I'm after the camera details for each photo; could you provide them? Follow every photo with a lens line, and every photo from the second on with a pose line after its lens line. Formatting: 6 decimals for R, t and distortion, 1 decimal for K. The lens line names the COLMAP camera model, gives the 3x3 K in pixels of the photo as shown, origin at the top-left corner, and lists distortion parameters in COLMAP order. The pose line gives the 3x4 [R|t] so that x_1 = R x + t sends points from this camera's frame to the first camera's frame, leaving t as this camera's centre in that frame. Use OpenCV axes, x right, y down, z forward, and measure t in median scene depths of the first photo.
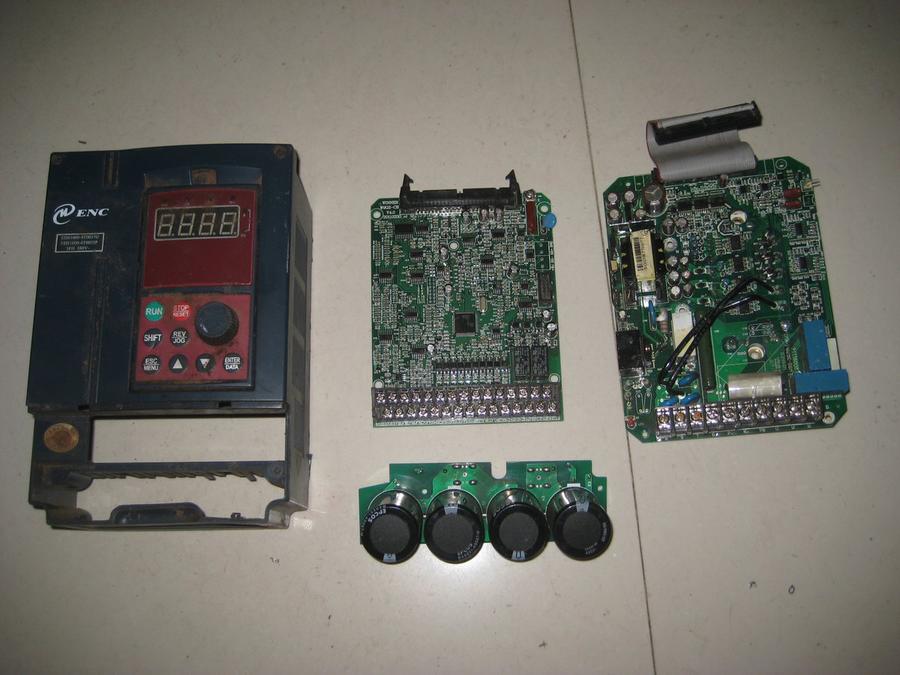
lens RADIAL K [[974.7, 0, 451.9], [0, 974.7, 339.4], [0, 0, 1]] dist [-0.113941, 0.000000]
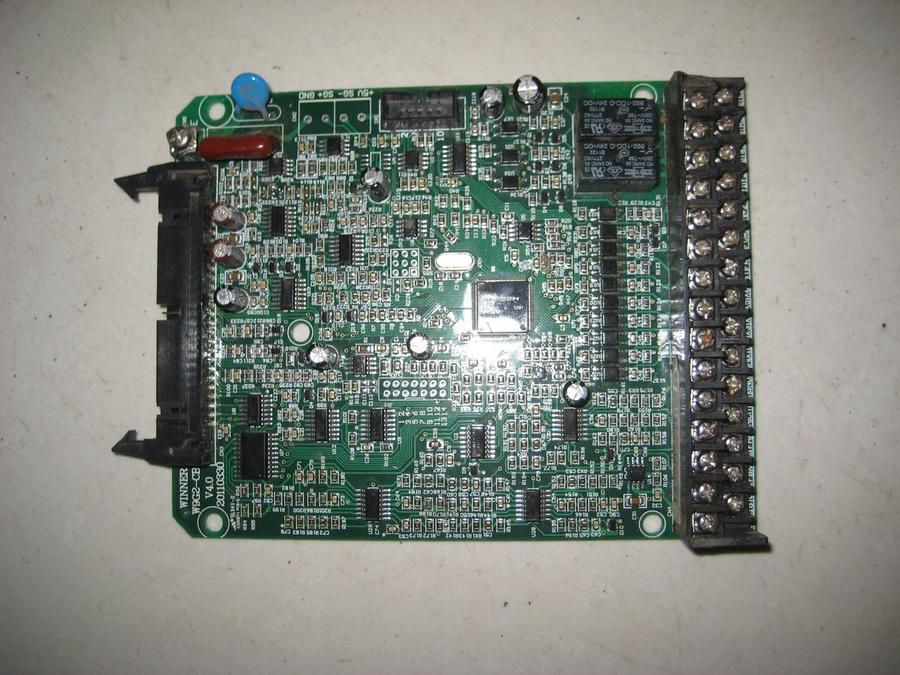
lens RADIAL K [[974.7, 0, 454.2], [0, 974.7, 338.8], [0, 0, 1]] dist [-0.113941, 0.000000]
pose [[0.023141, -0.996842, 0.075964, -0.029919], [0.986380, 0.035143, 0.160681, -0.098461], [-0.162844, 0.071211, 0.984079, 0.596527]]
